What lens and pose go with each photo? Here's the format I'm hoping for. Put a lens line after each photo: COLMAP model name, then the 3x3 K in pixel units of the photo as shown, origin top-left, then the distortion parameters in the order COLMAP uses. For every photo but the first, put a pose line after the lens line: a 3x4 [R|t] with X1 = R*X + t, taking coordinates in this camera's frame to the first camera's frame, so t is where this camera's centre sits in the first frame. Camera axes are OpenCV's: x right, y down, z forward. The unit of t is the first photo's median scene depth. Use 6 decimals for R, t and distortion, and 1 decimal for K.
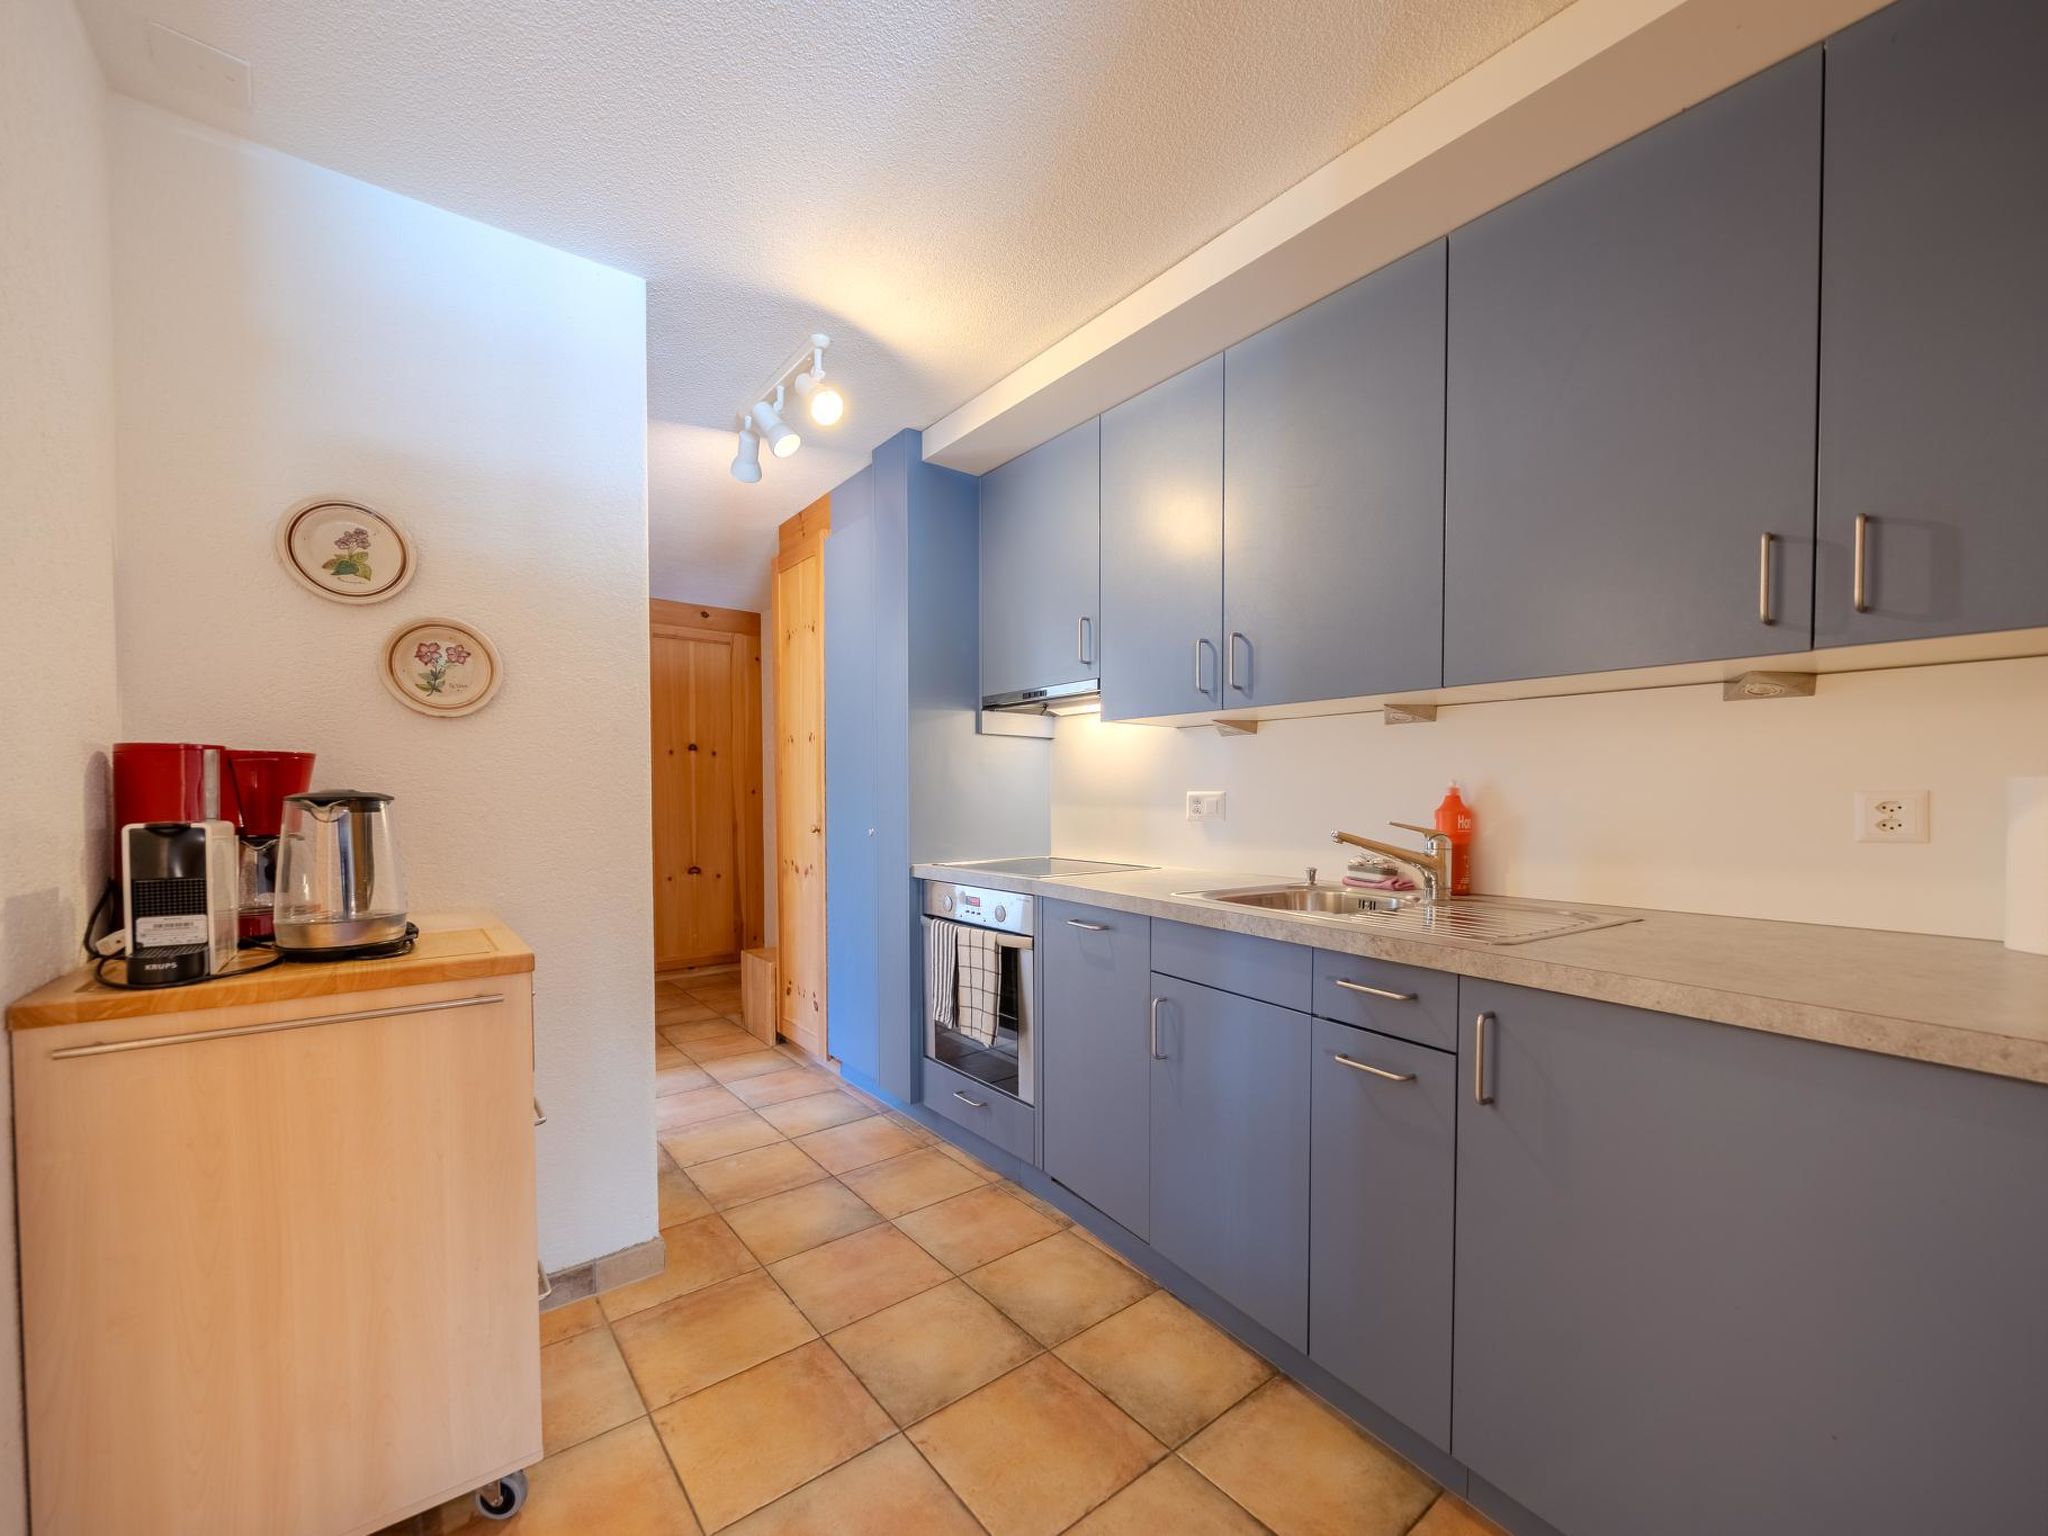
lens RADIAL K [[824.0, 0, 1024.5], [0, 824.0, 816.9], [0, 0, 1]] dist [-0.000915, -0.000190]
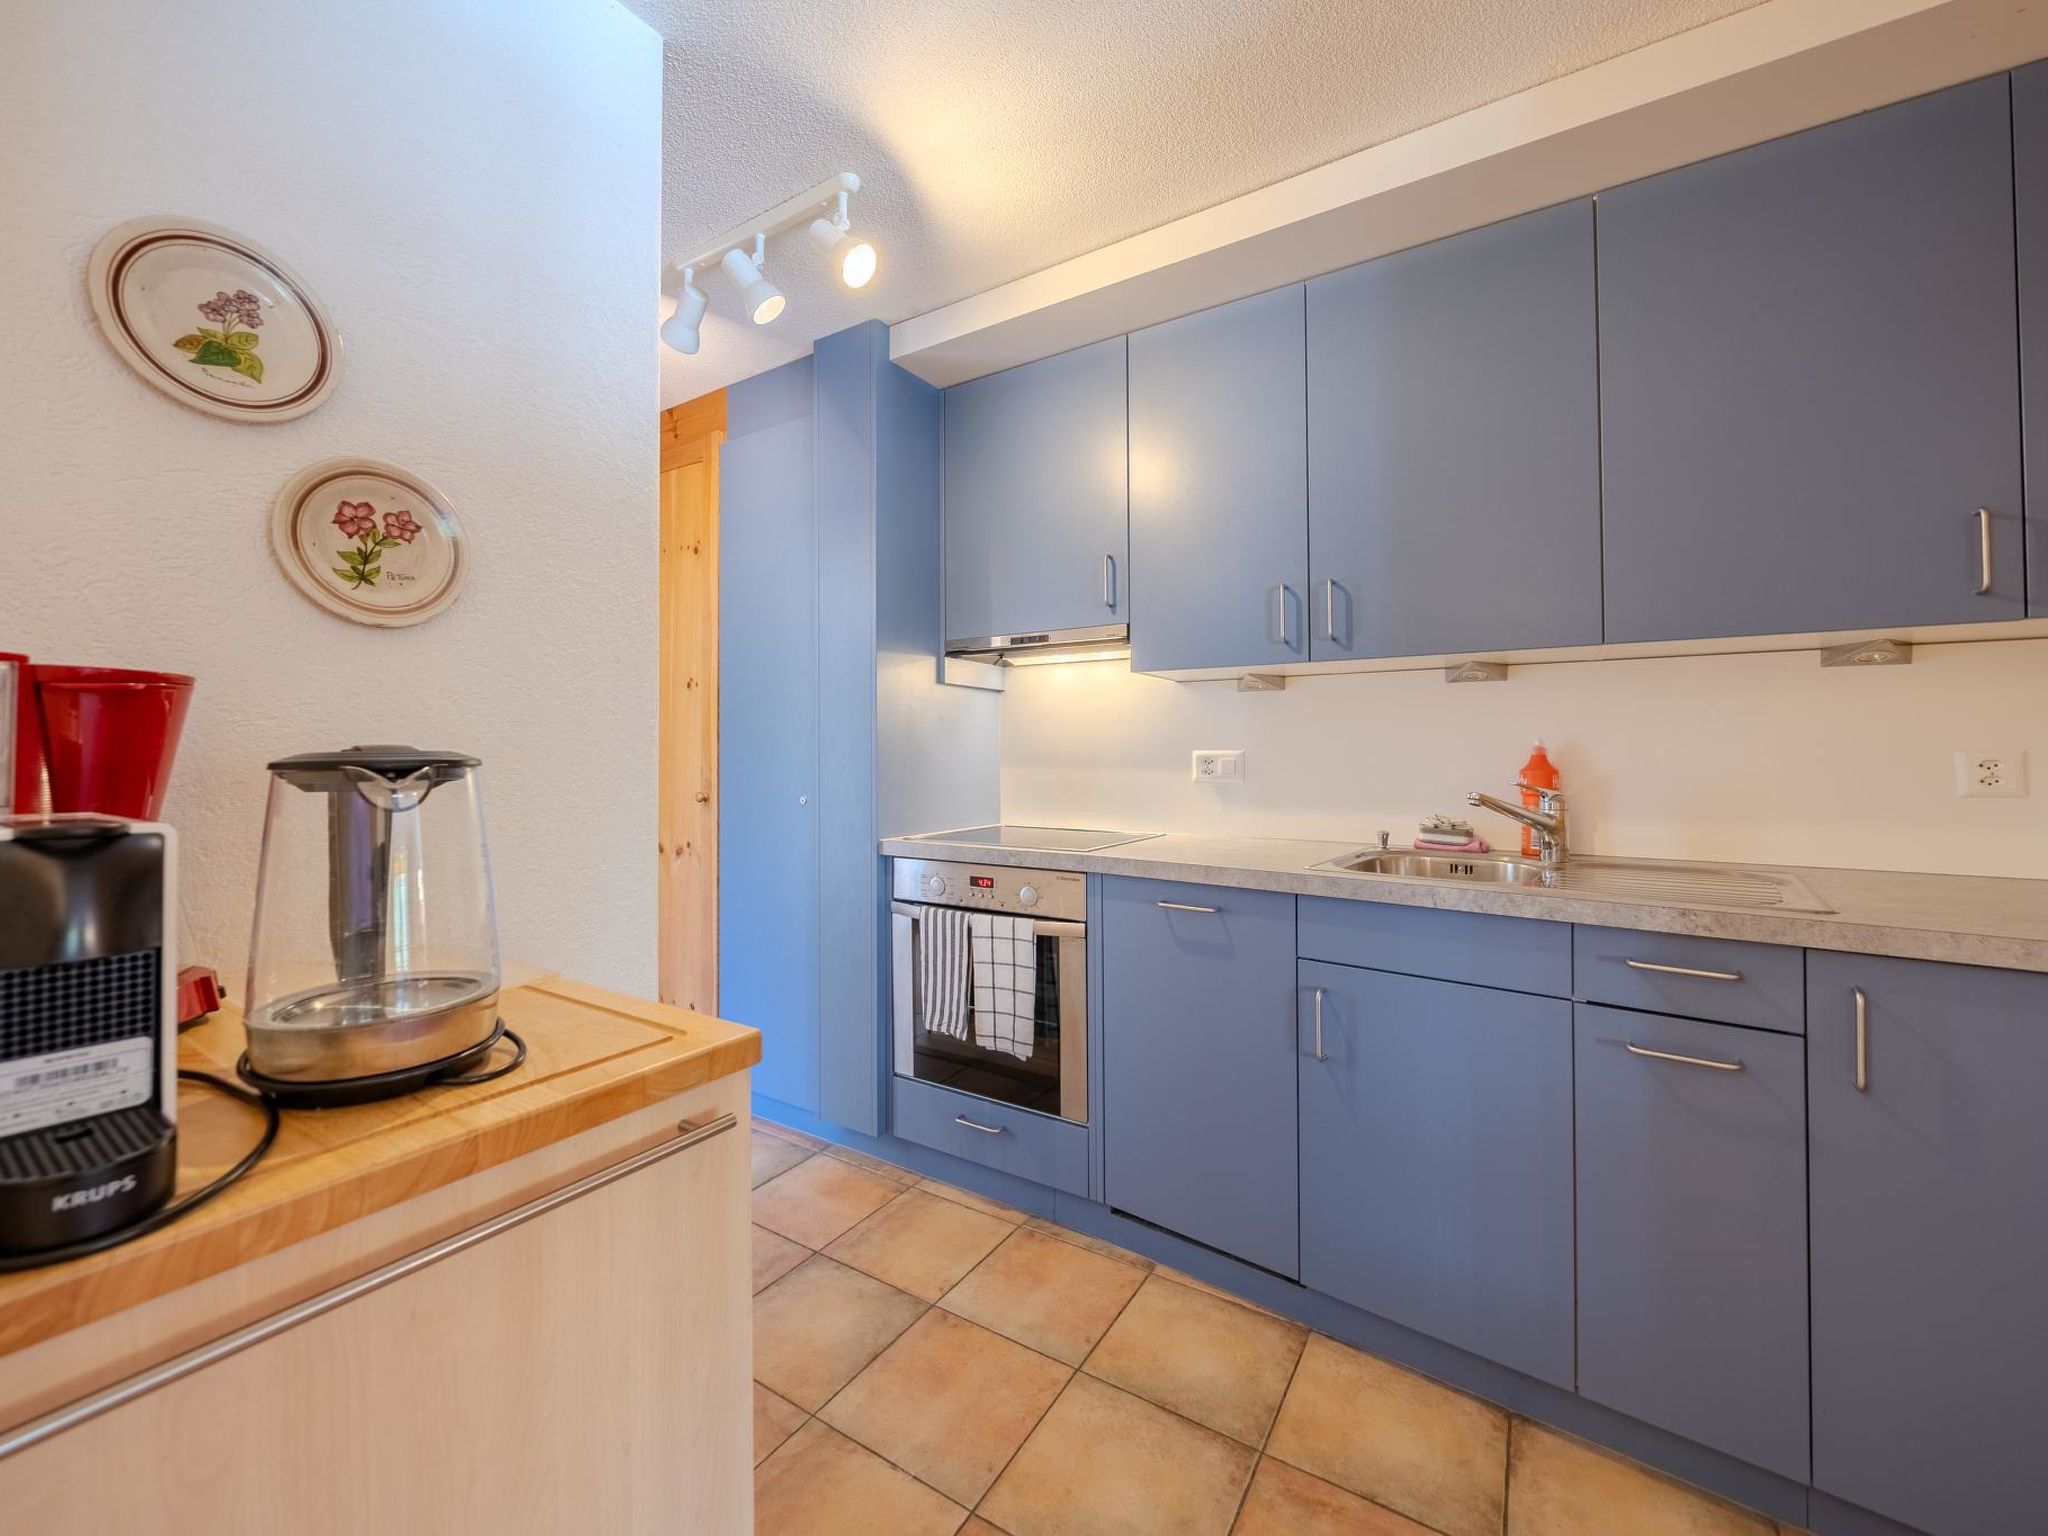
lens RADIAL K [[825.1, 0, 993.0], [0, 825.1, 739.7], [0, 0, 1]] dist [-0.002563, -0.000338]
pose [[0.950463, 0.004600, 0.310803, -0.378777], [0.009221, 0.999033, -0.042985, -0.007039], [-0.310700, 0.043722, 0.949502, 0.238967]]
